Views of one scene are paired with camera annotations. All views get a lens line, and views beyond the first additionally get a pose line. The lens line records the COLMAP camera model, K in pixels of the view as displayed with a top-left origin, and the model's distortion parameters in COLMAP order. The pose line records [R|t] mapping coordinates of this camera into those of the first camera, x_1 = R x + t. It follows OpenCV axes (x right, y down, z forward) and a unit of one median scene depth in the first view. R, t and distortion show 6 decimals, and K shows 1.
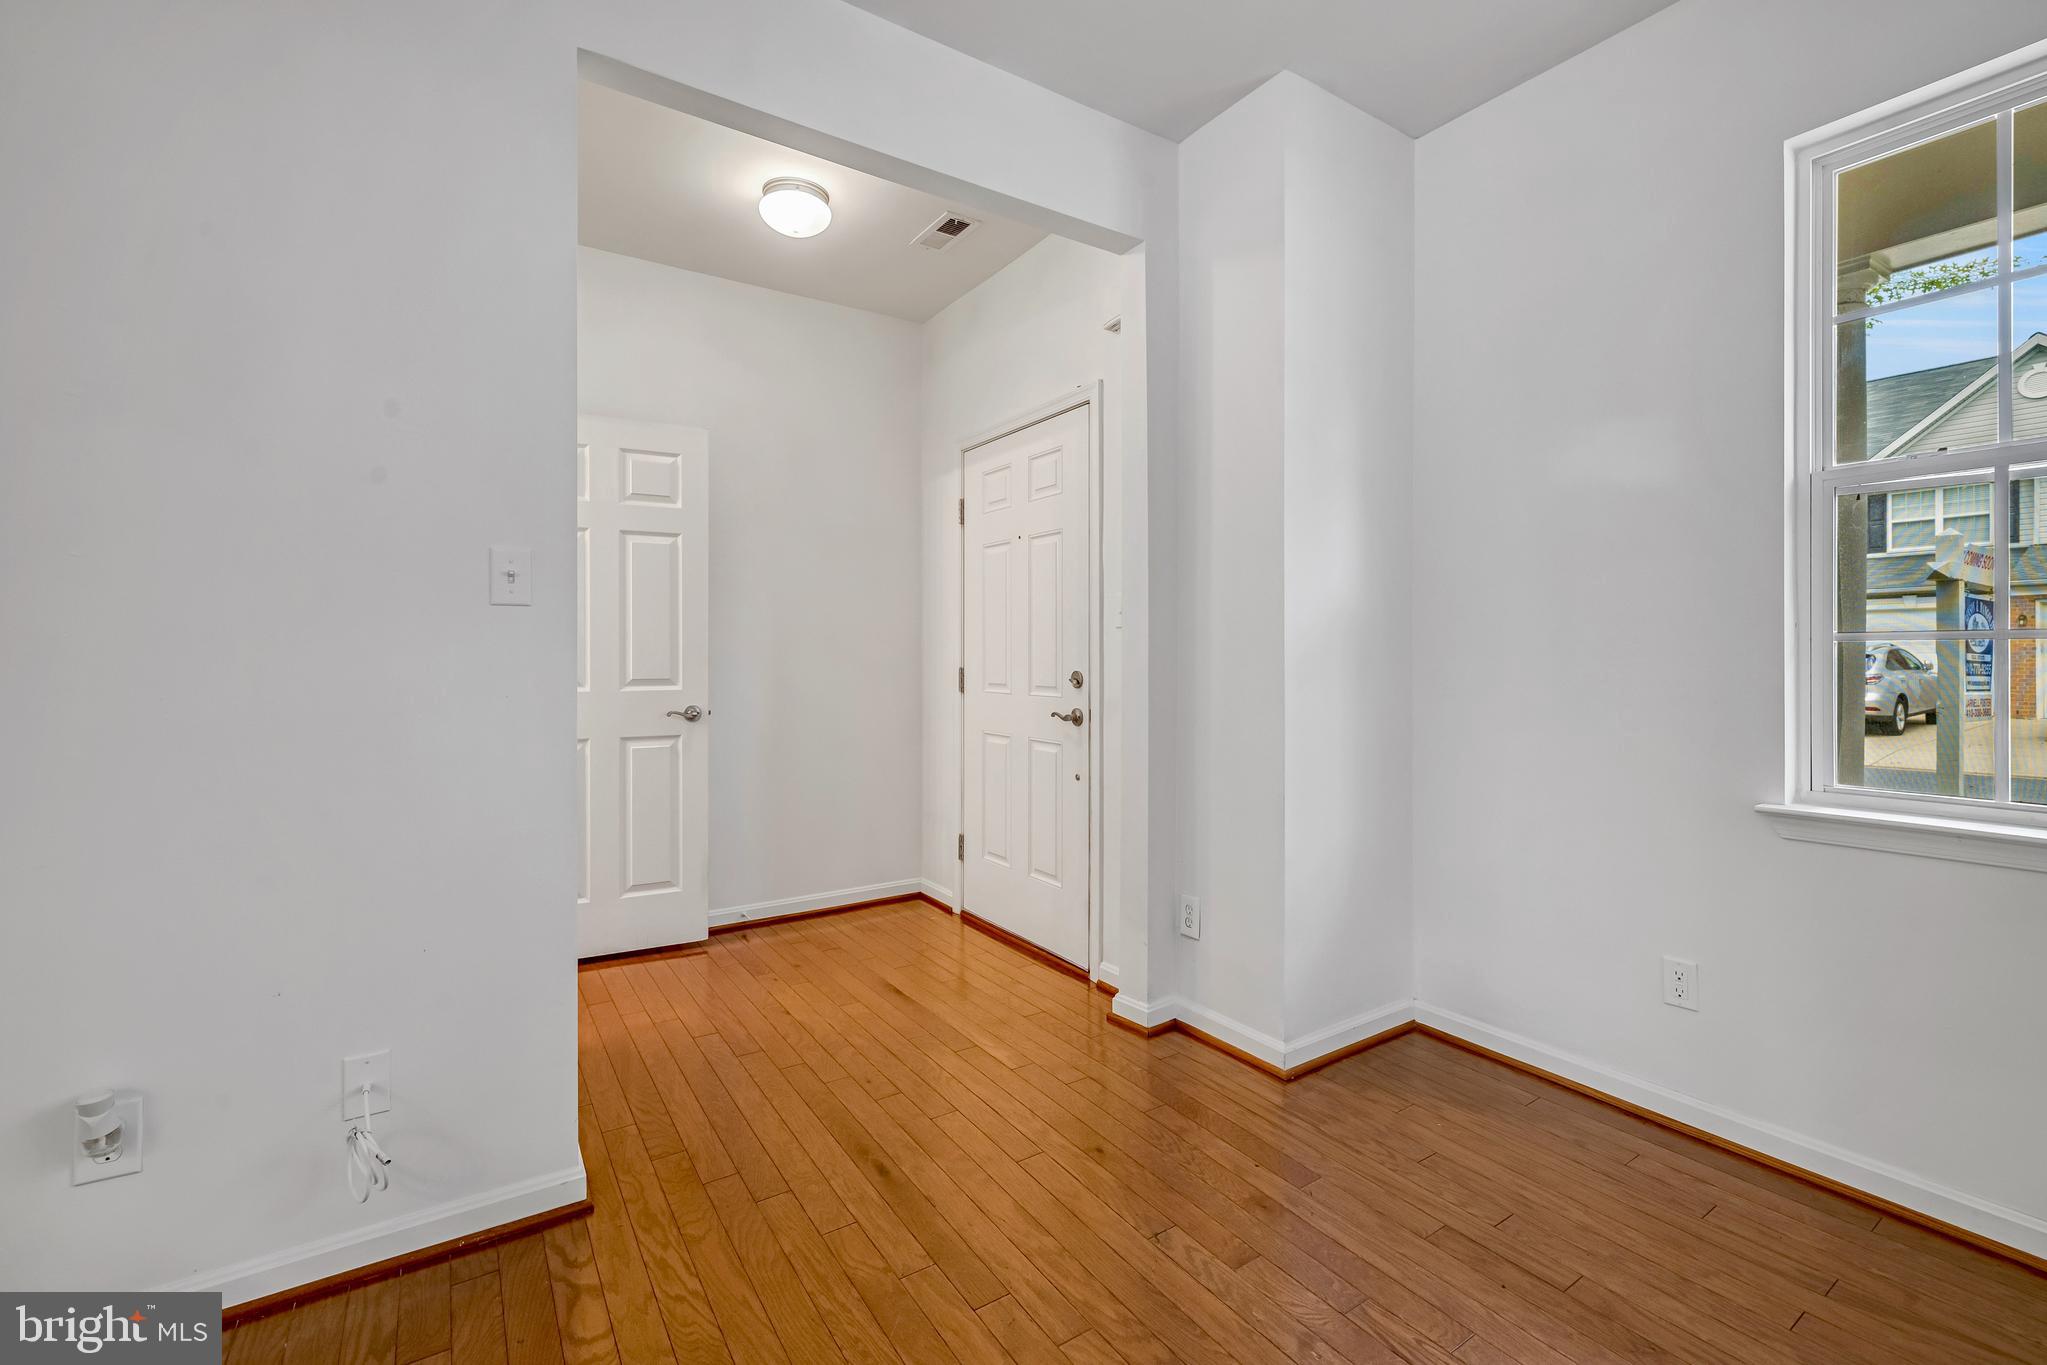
lens RADIAL K [[889.1, 0, 1032.3], [0, 889.1, 667.7], [0, 0, 1]] dist [0.000405, -0.000631]
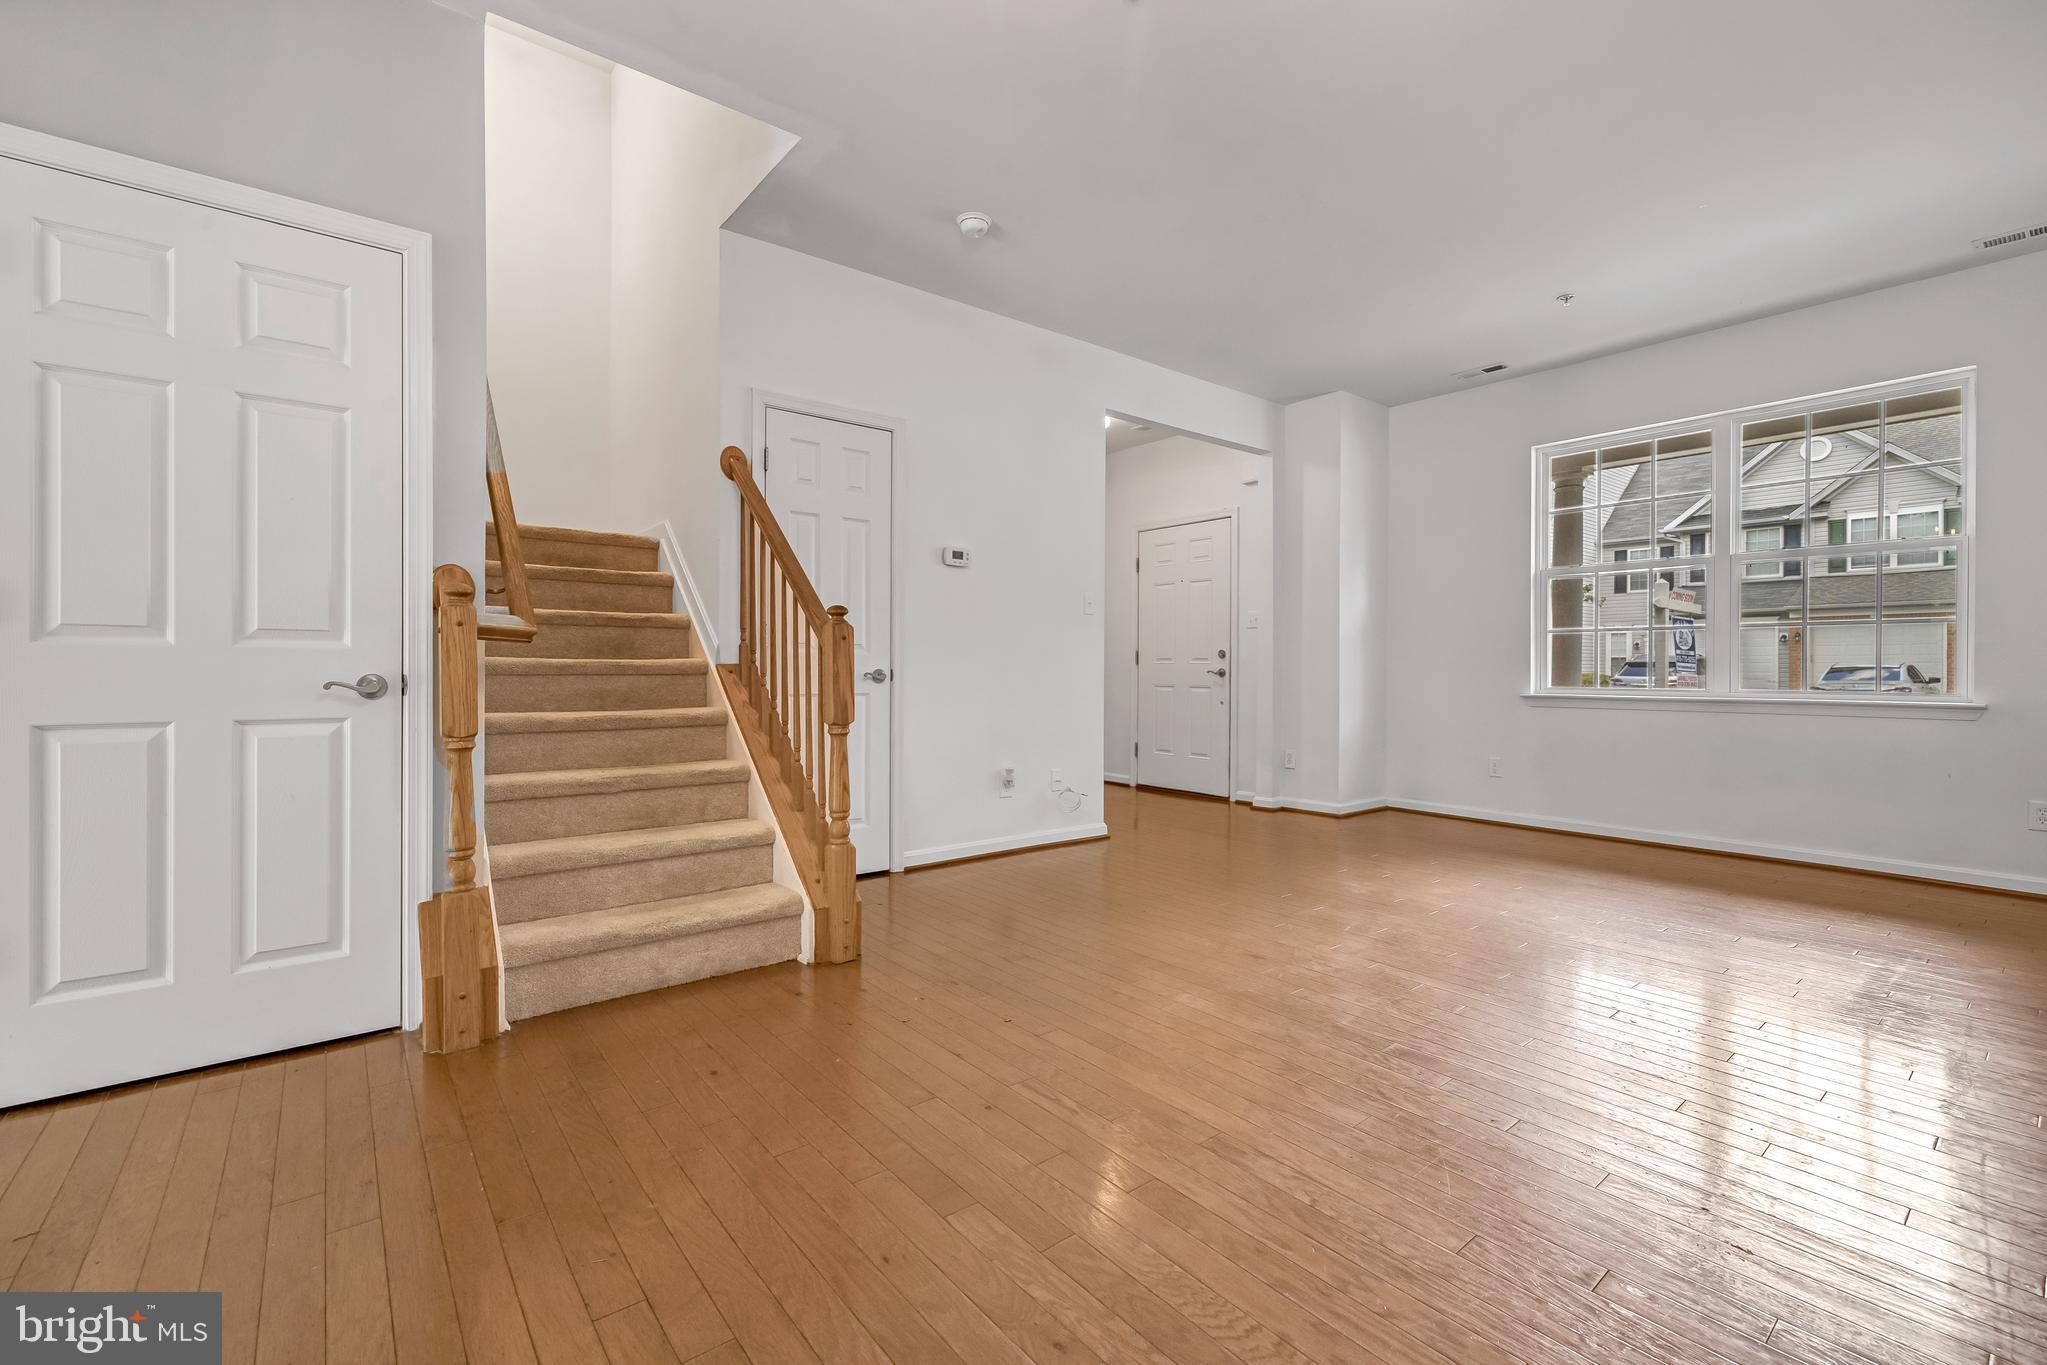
lens RADIAL K [[889.1, 0, 1017.7], [0, 889.1, 678.6], [0, 0, 1]] dist [0.000405, -0.000631]
pose [[0.996727, 0.004447, 0.080714, -0.670787], [-0.004155, 0.999984, -0.003782, 0.091934], [-0.080729, 0.003434, 0.996730, -1.133321]]
